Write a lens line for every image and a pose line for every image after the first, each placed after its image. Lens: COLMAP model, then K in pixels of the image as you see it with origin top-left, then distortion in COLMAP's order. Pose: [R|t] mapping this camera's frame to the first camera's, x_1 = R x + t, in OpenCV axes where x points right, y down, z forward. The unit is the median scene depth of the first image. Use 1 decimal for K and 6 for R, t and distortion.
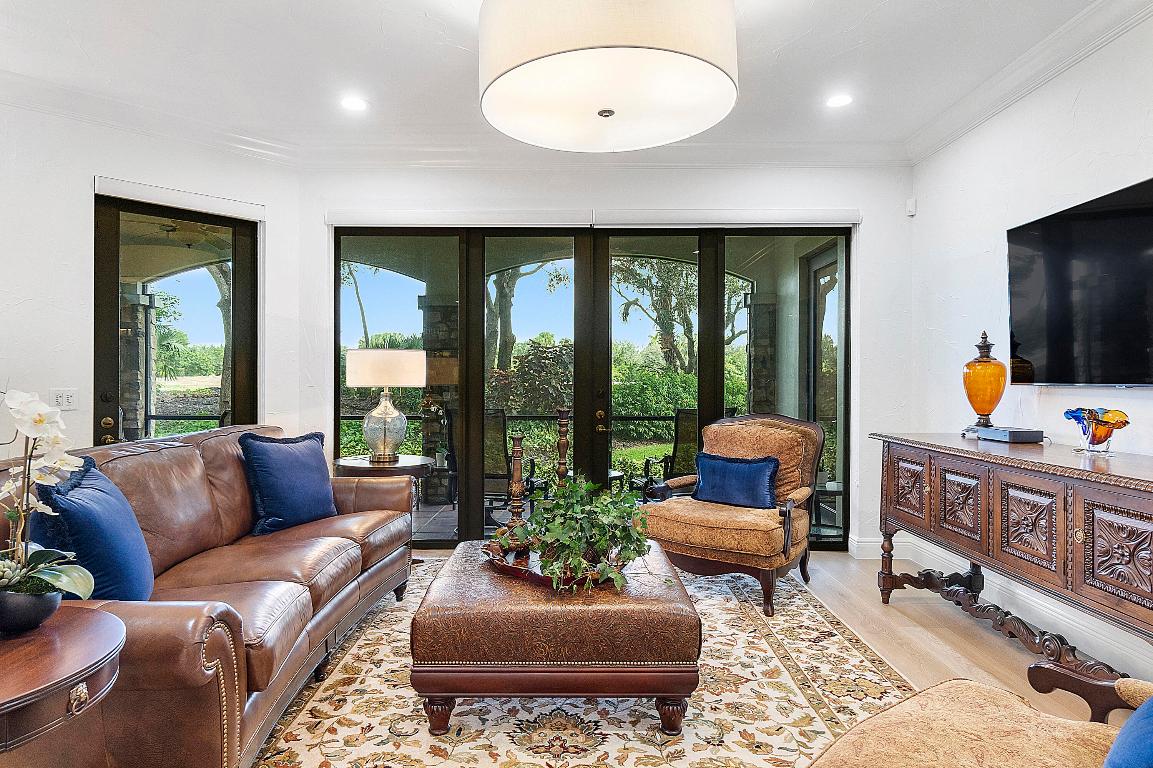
lens RADIAL K [[659.1, 0, 576.5], [0, 659.1, 384.0], [0, 0, 1]] dist [0.003417, 0.004554]
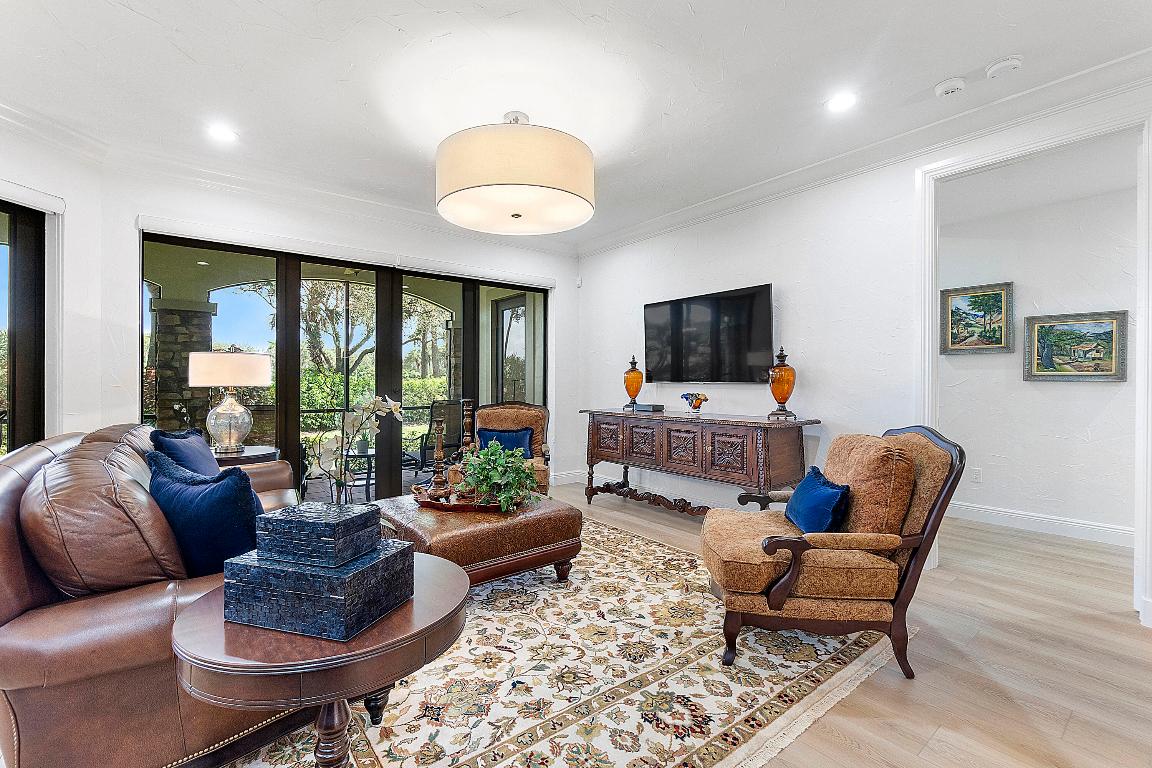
lens RADIAL K [[489.9, 0, 576.0], [0, 489.9, 384.0], [0, 0, 1]] dist [-0.002365, -0.000284]
pose [[0.782140, -0.004261, 0.623088, -0.415002], [0.002917, 0.999991, 0.003176, 0.000005], [-0.623096, -0.000666, 0.782145, -0.024229]]
